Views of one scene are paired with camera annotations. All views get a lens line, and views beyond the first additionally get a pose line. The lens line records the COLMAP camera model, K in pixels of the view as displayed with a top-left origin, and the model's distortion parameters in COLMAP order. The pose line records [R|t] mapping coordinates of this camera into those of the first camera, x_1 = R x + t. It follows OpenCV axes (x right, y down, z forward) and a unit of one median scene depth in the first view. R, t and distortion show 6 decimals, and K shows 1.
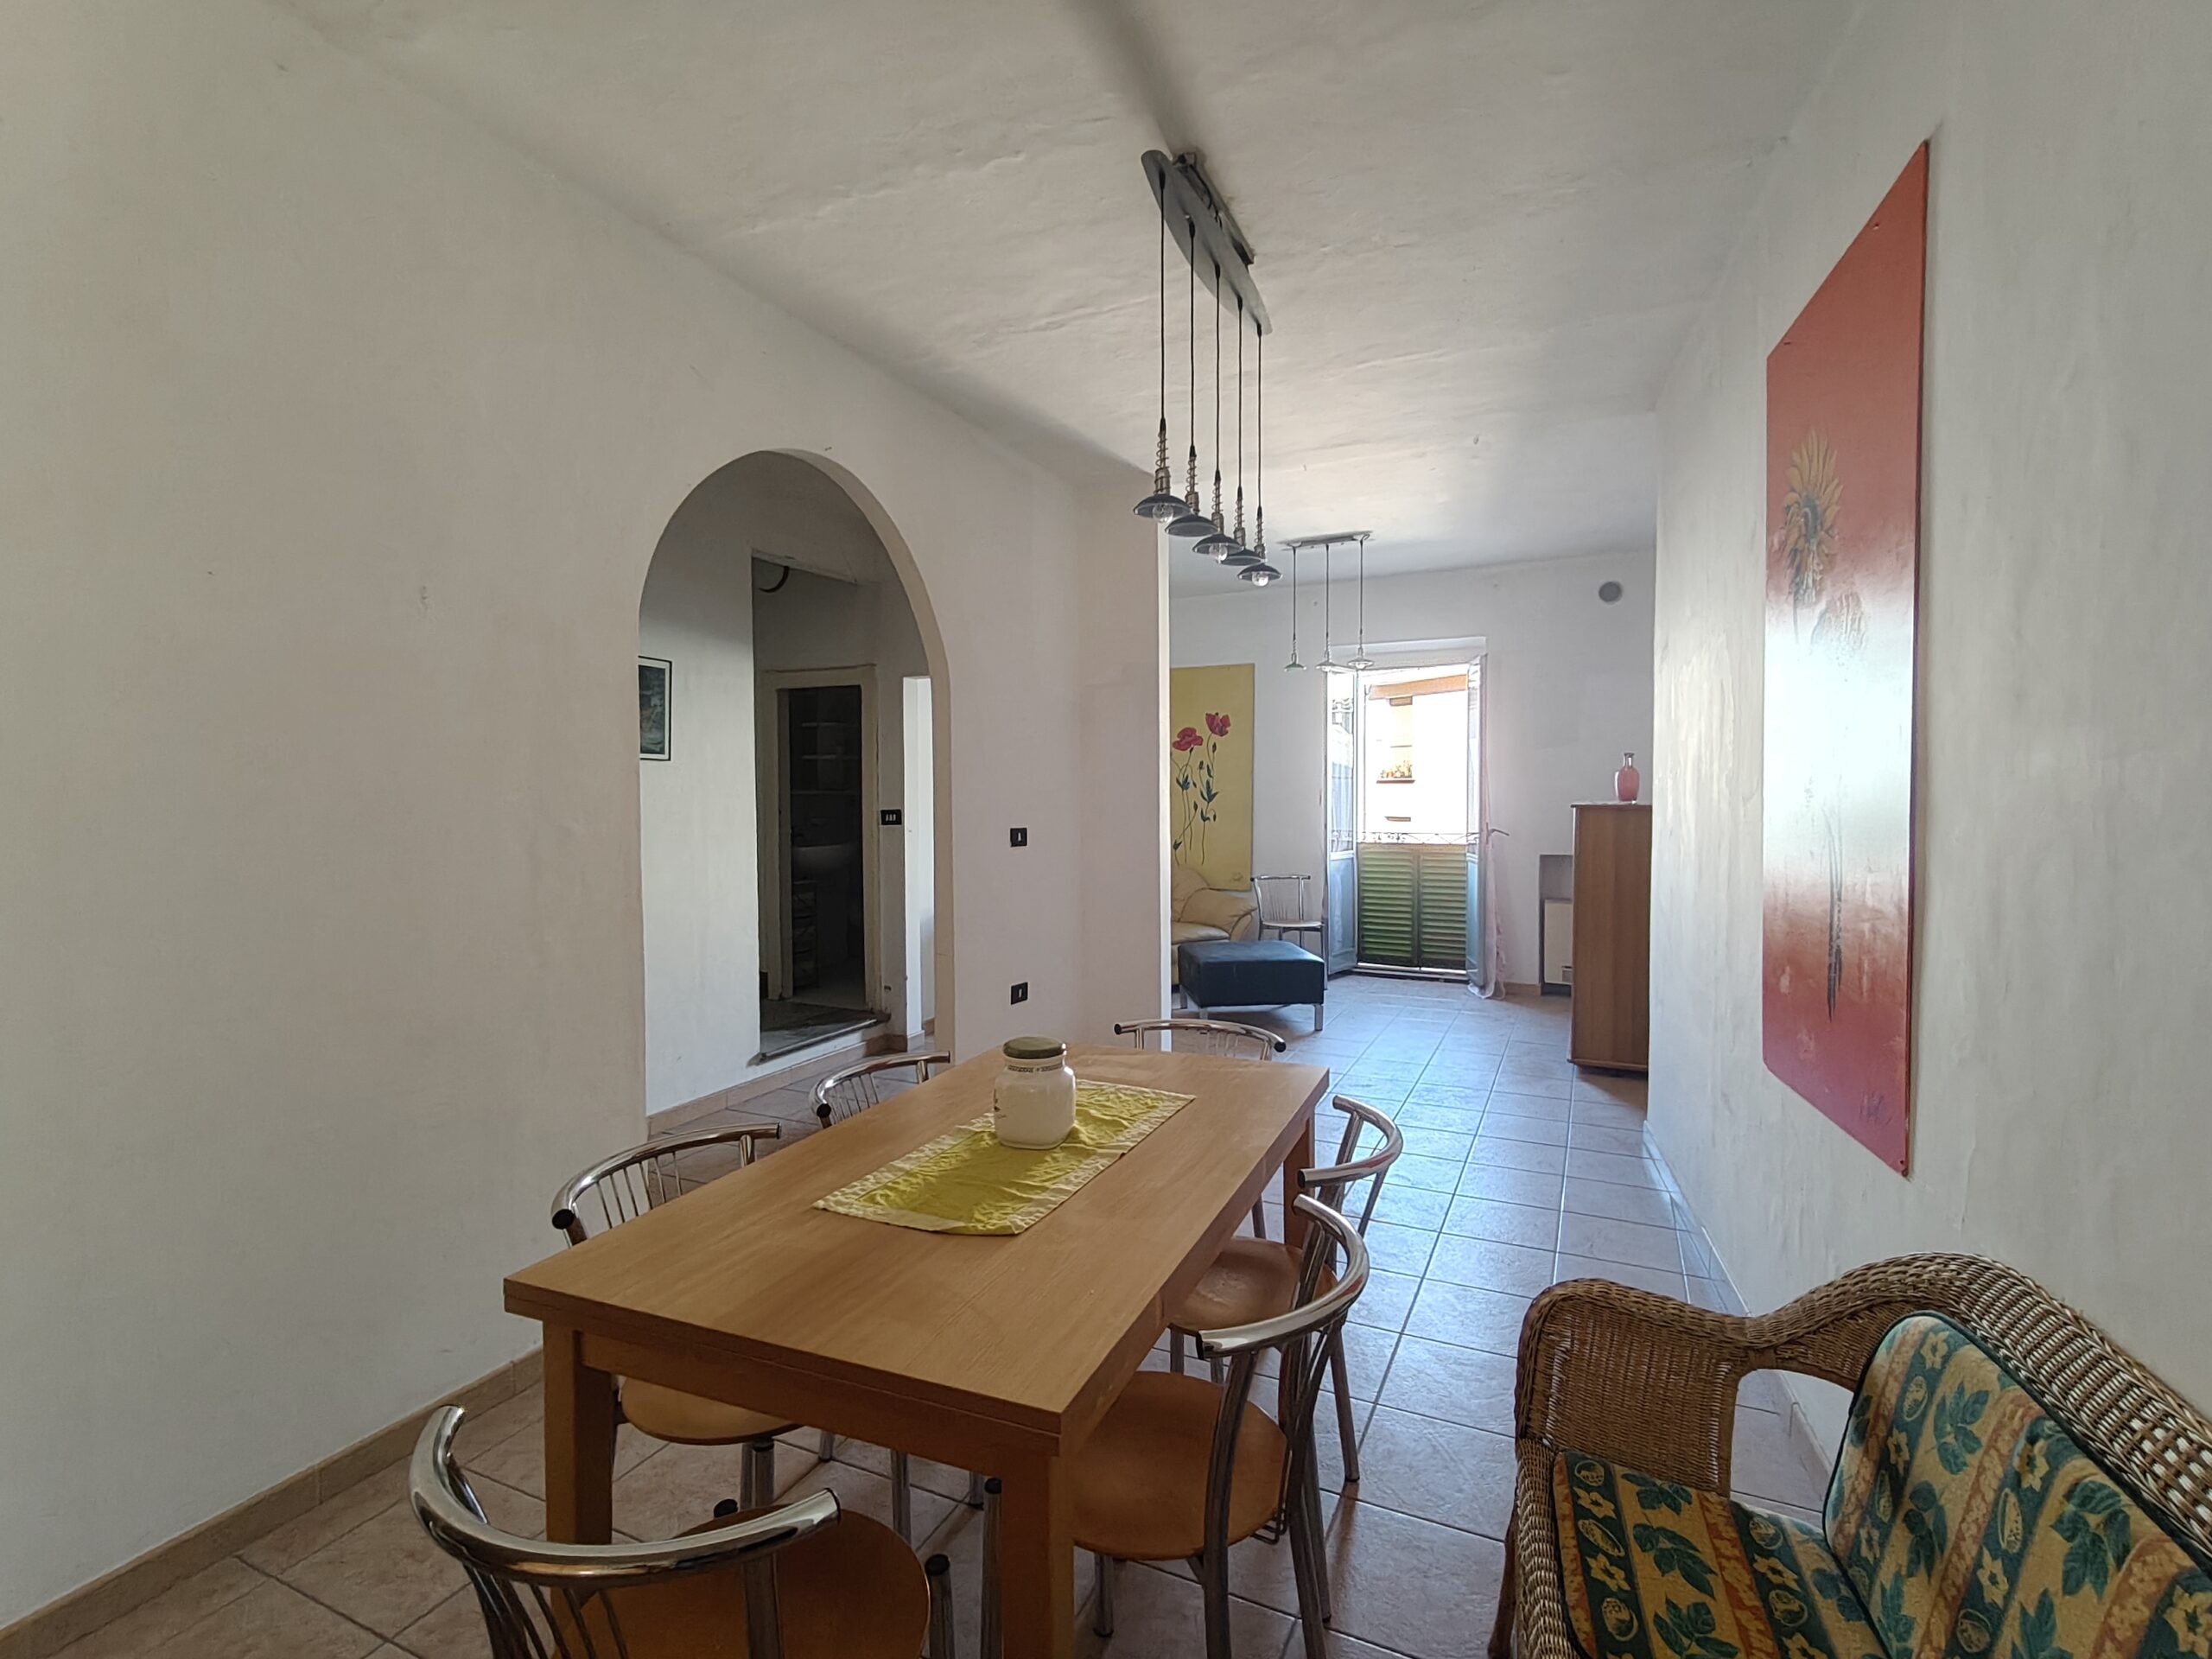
lens RADIAL K [[1043.2, 0, 1113.2], [0, 1043.2, 824.7], [0, 0, 1]] dist [0.016038, -0.006861]
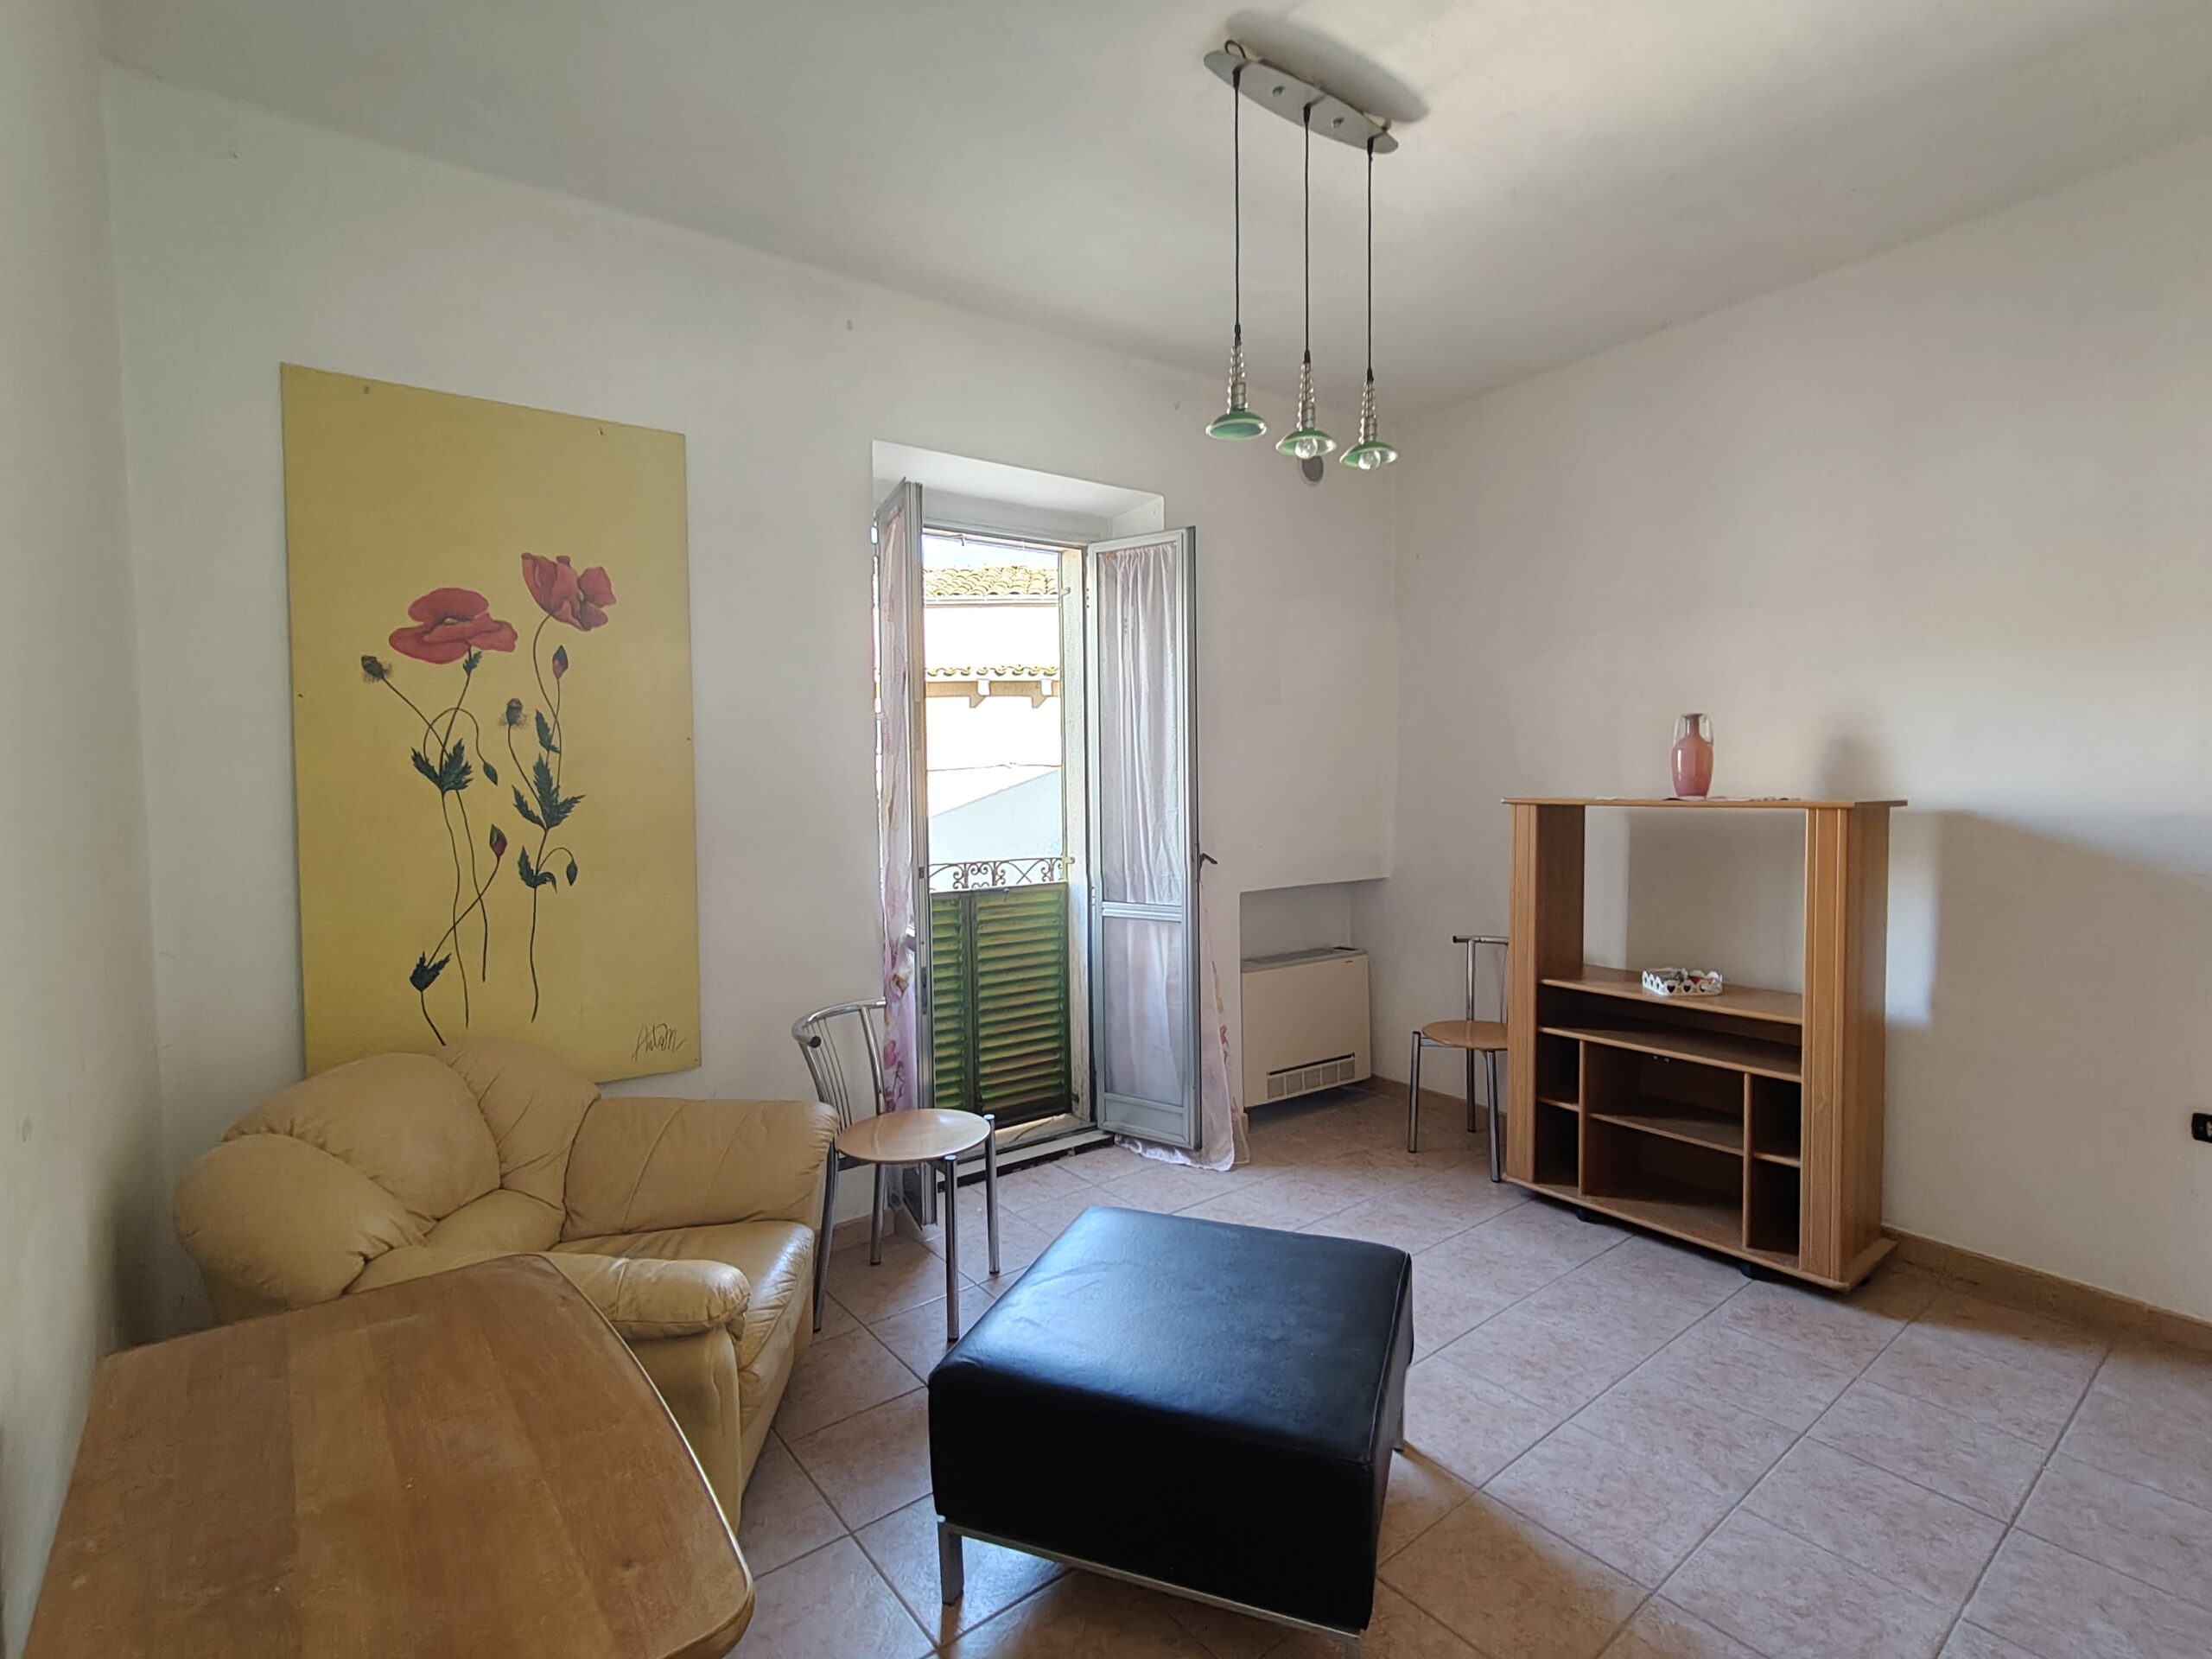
lens RADIAL K [[1043.2, 0, 1115.6], [0, 1043.2, 827.3], [0, 0, 1]] dist [0.016038, -0.006861]
pose [[0.448270, -0.041384, 0.892940, -0.135879], [0.036527, 0.998941, 0.027960, -0.026864], [-0.893151, 0.020083, 0.449307, 0.769863]]
